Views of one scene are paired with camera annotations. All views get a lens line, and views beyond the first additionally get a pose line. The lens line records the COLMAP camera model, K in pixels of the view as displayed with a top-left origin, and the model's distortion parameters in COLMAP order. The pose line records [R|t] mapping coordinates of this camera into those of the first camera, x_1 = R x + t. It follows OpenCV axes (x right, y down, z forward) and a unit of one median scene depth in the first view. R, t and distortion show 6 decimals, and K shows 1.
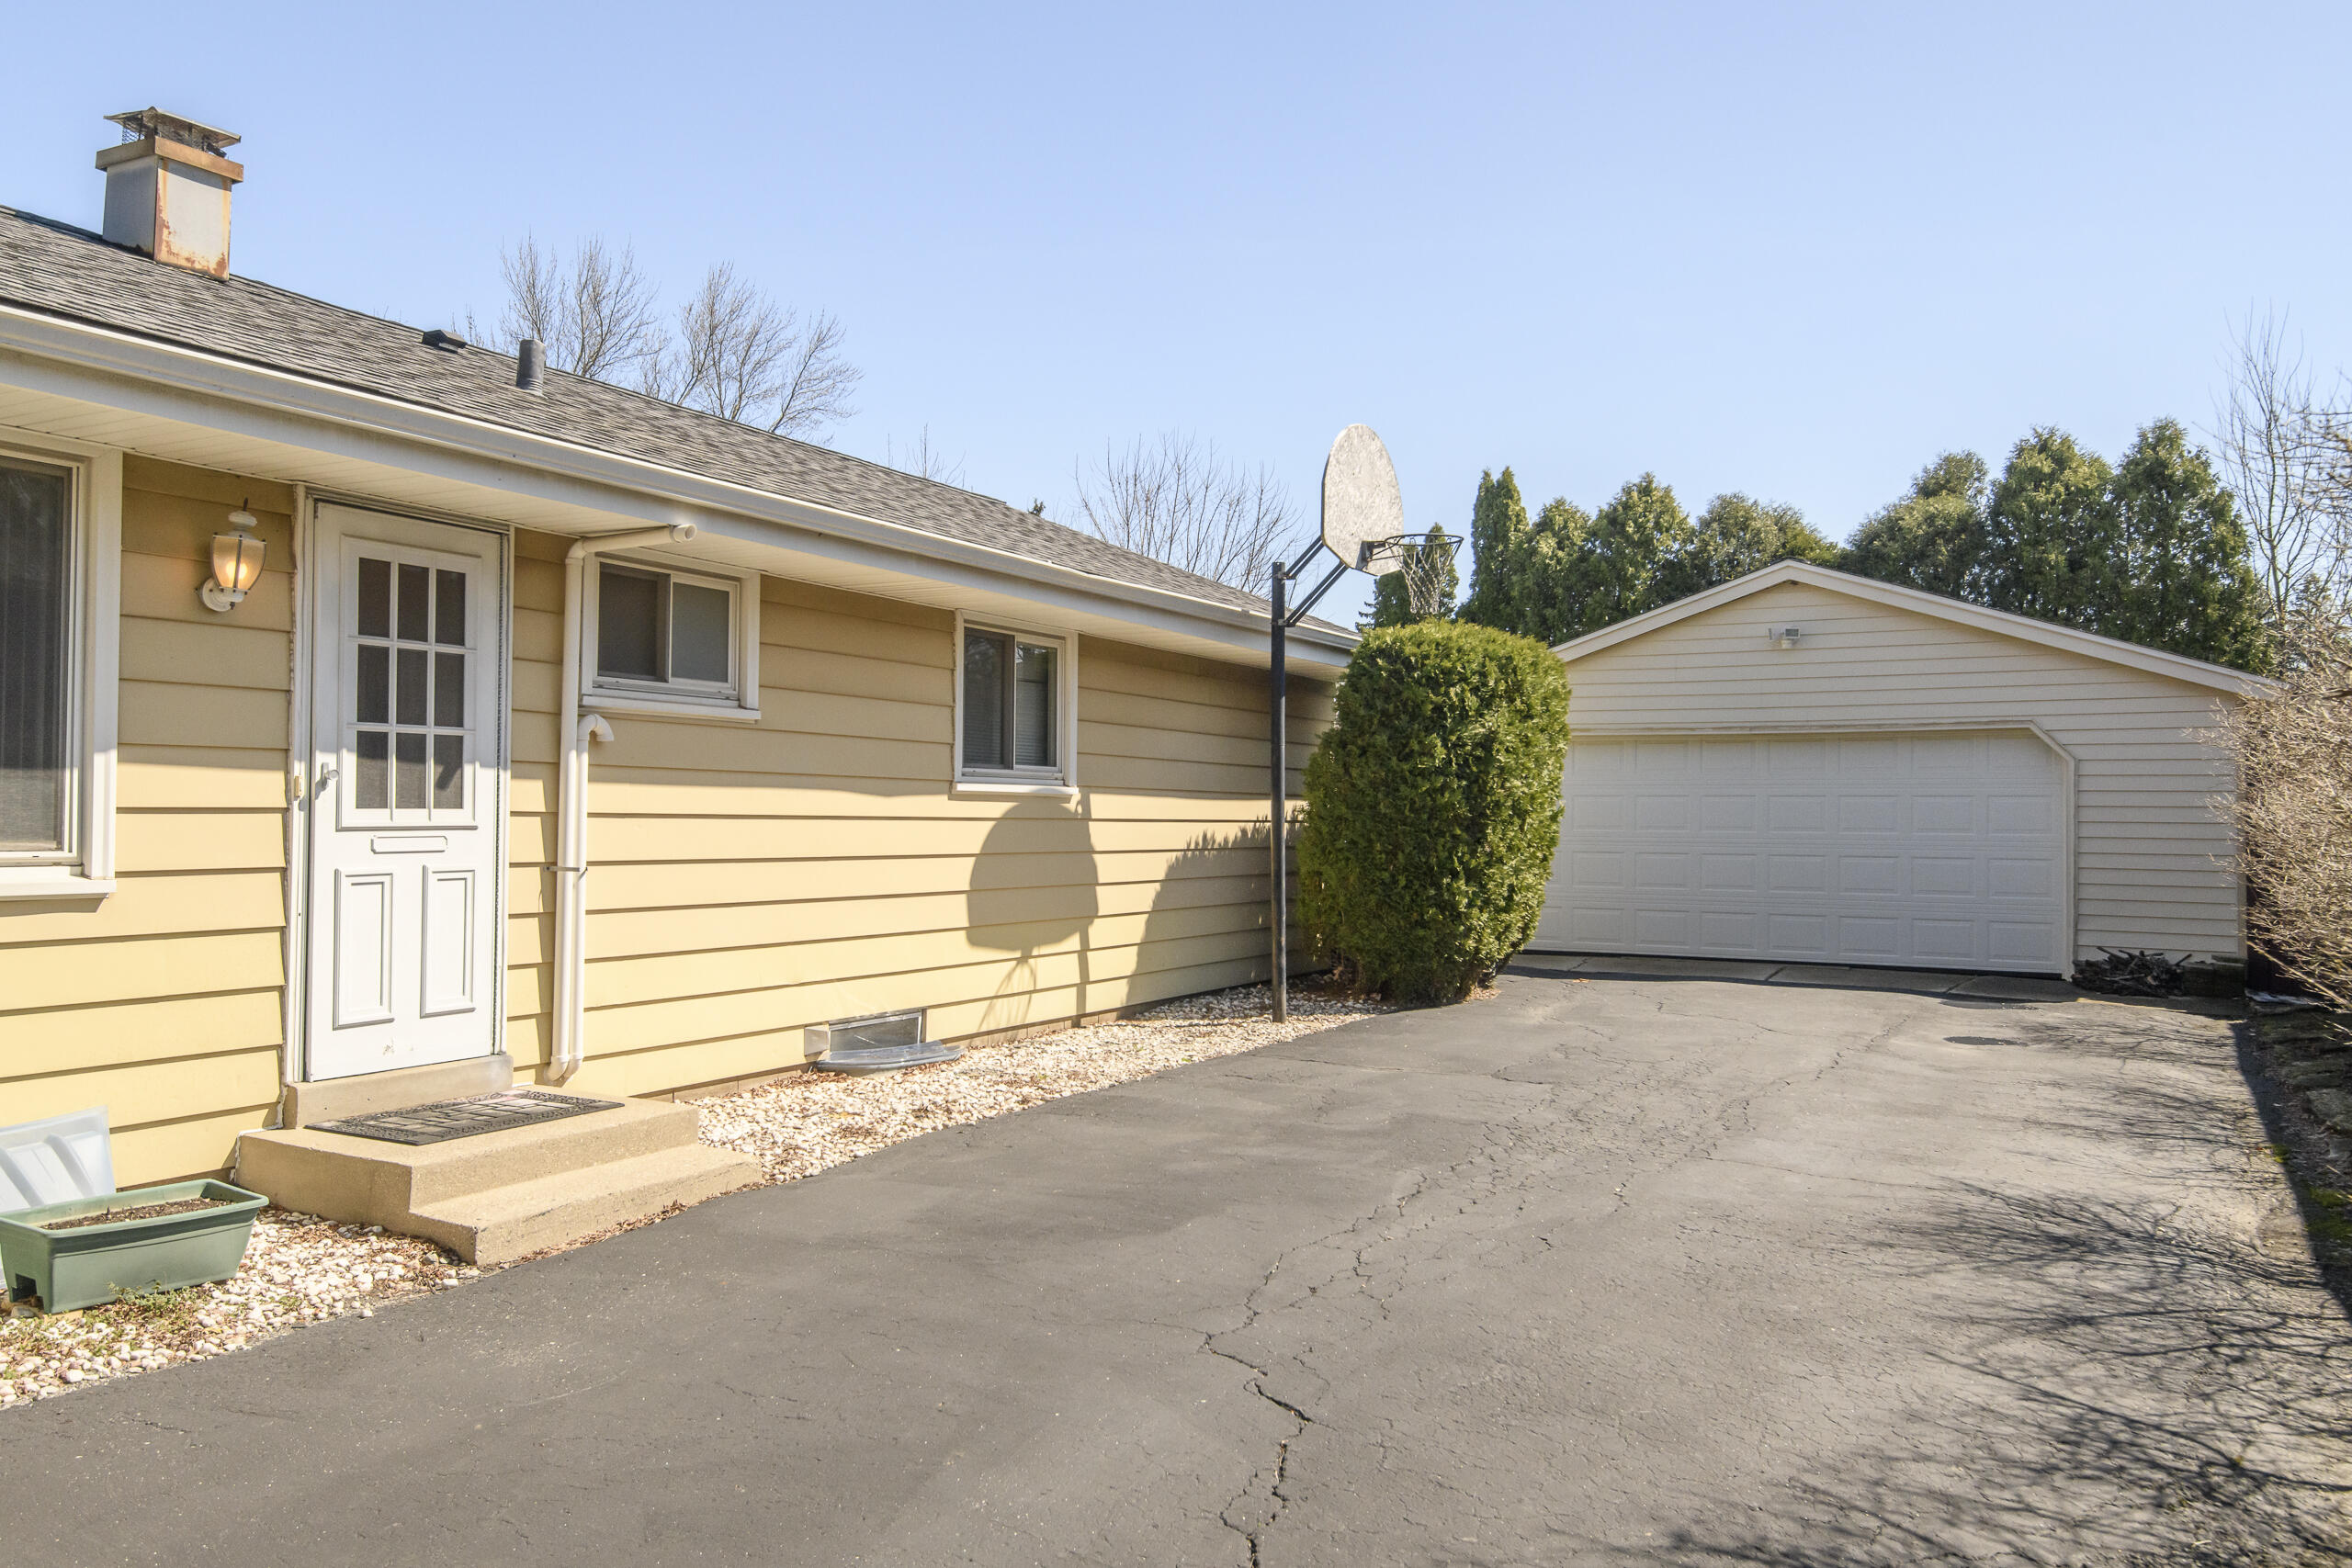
lens RADIAL K [[1662.6, 0, 1173.8], [0, 1662.6, 787.6], [0, 0, 1]] dist [0.014553, 0.005256]
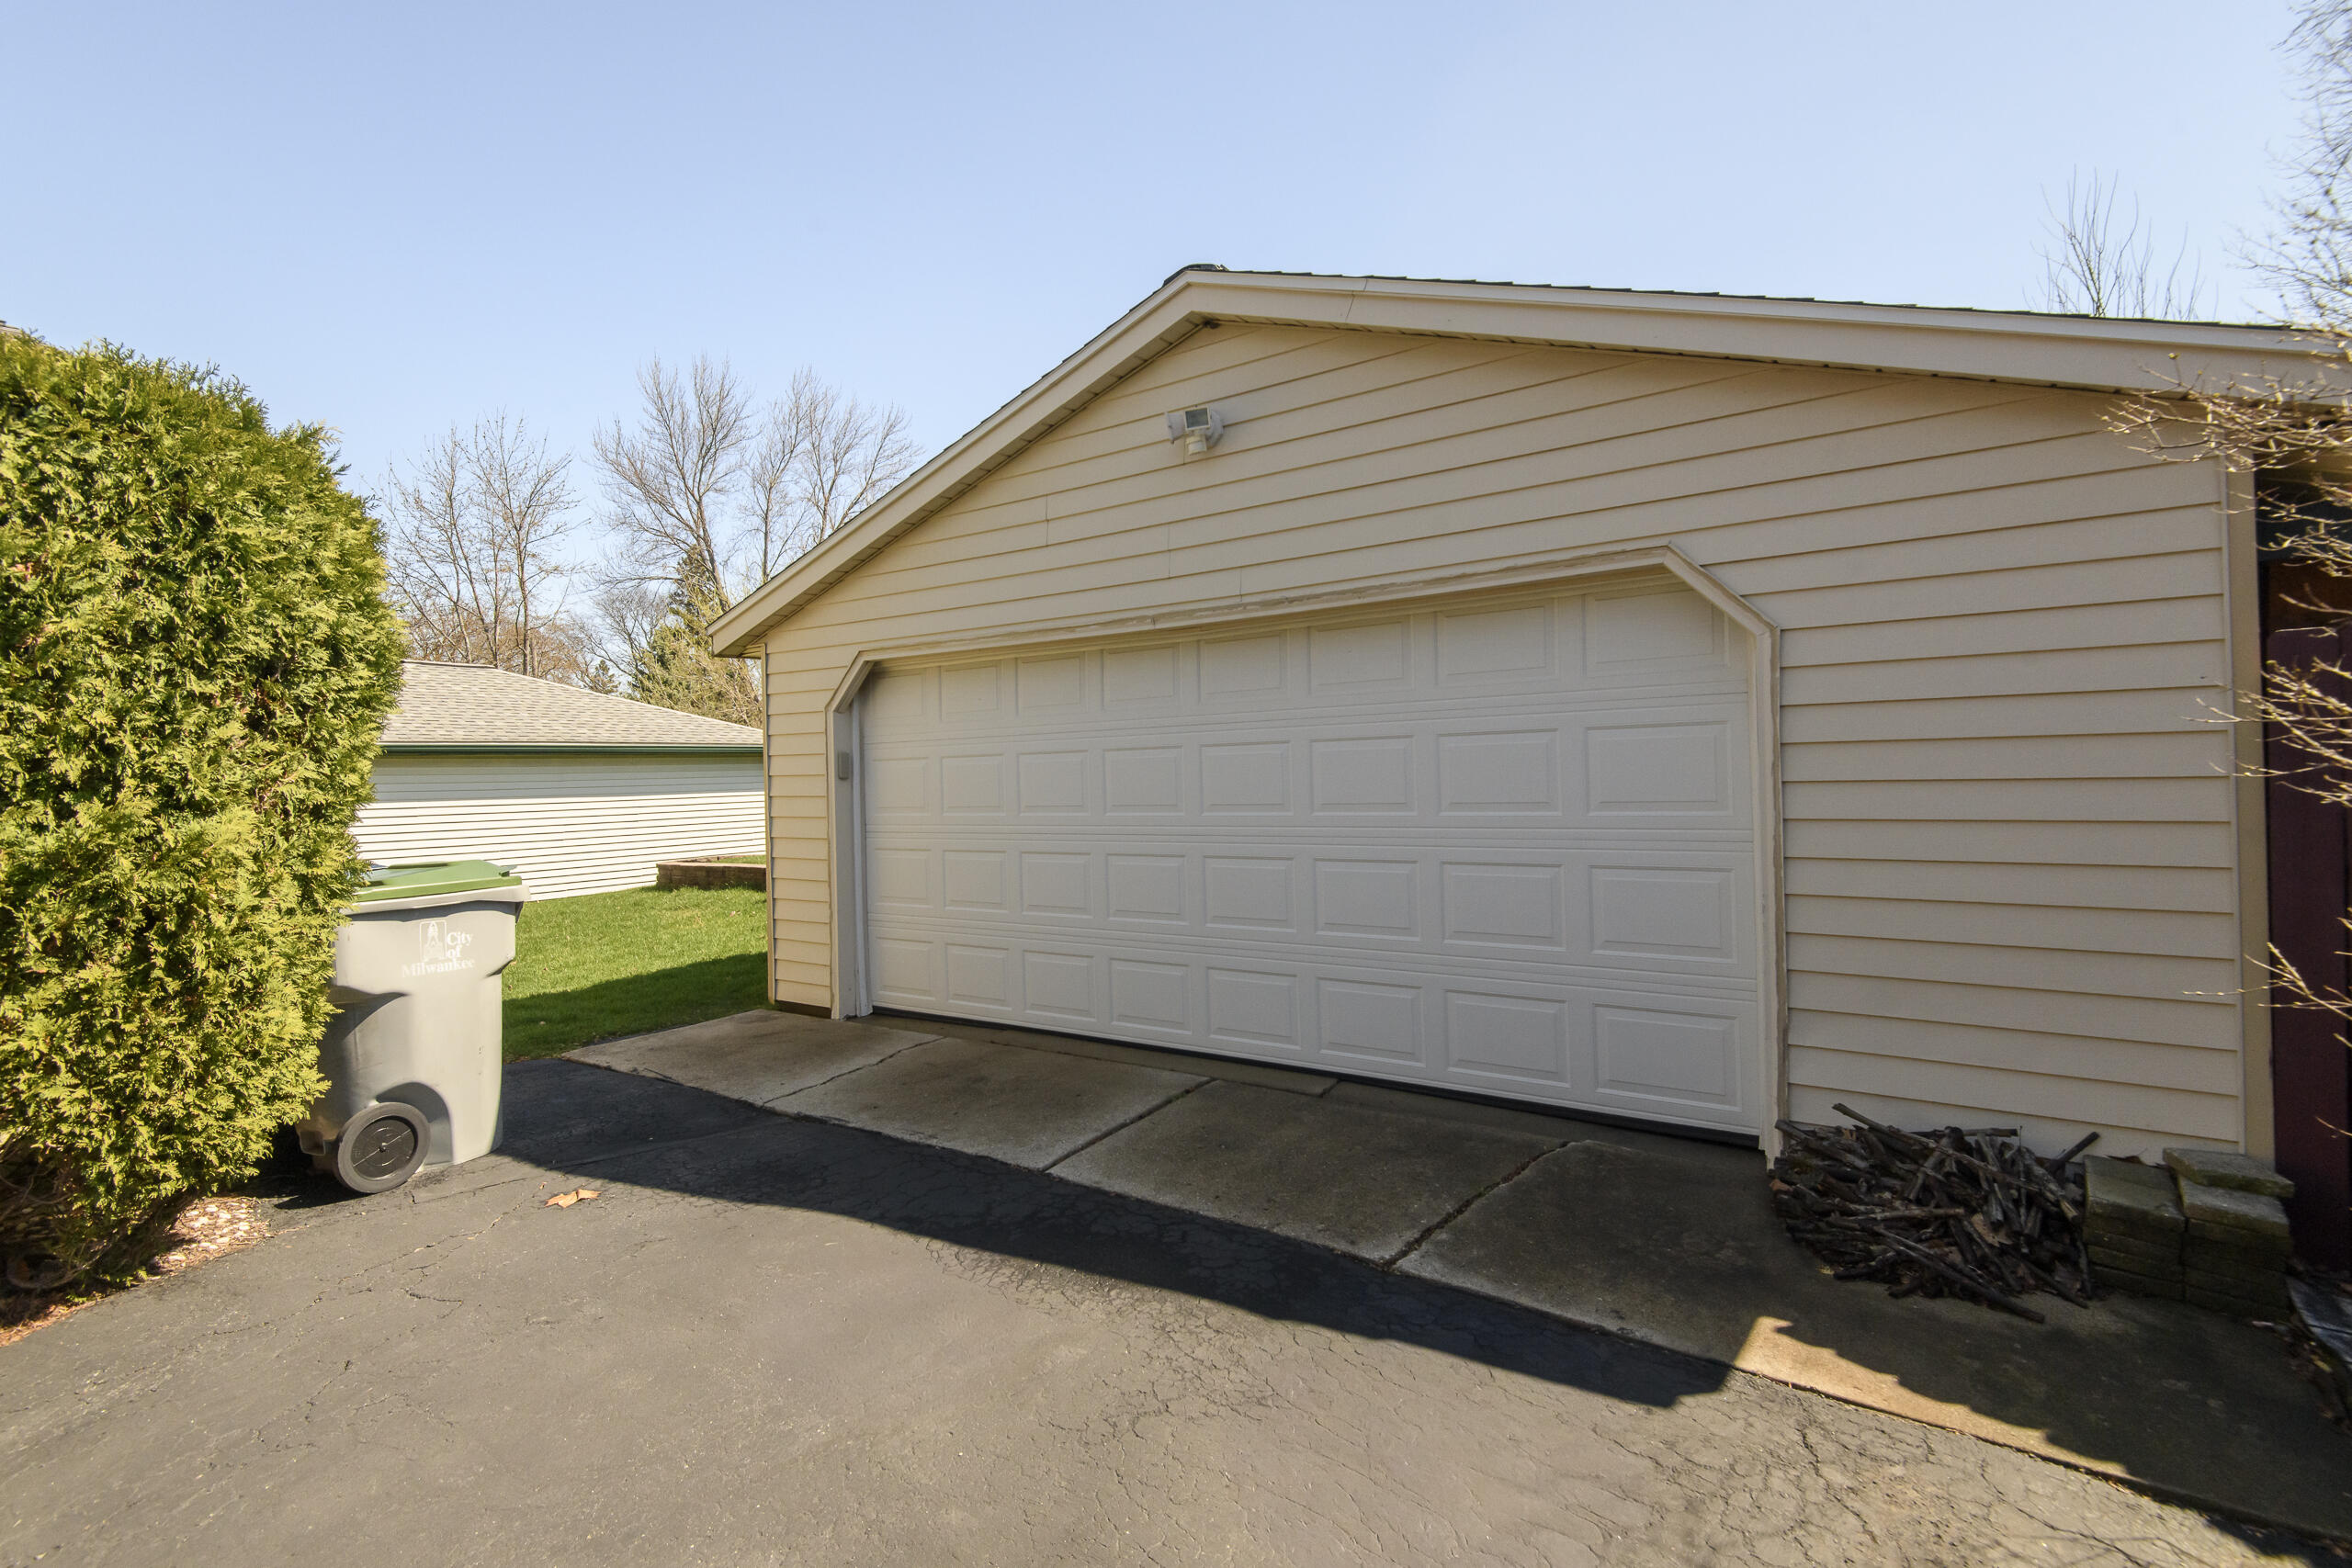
lens RADIAL K [[1079.4, 0, 1176.7], [0, 1079.4, 781.6], [0, 0, 1]] dist [0.027592, -0.014549]
pose [[0.994428, -0.037100, -0.098674, 0.419121], [0.039795, 0.998883, 0.025479, 0.007621], [0.097618, -0.029264, 0.994794, 0.719243]]
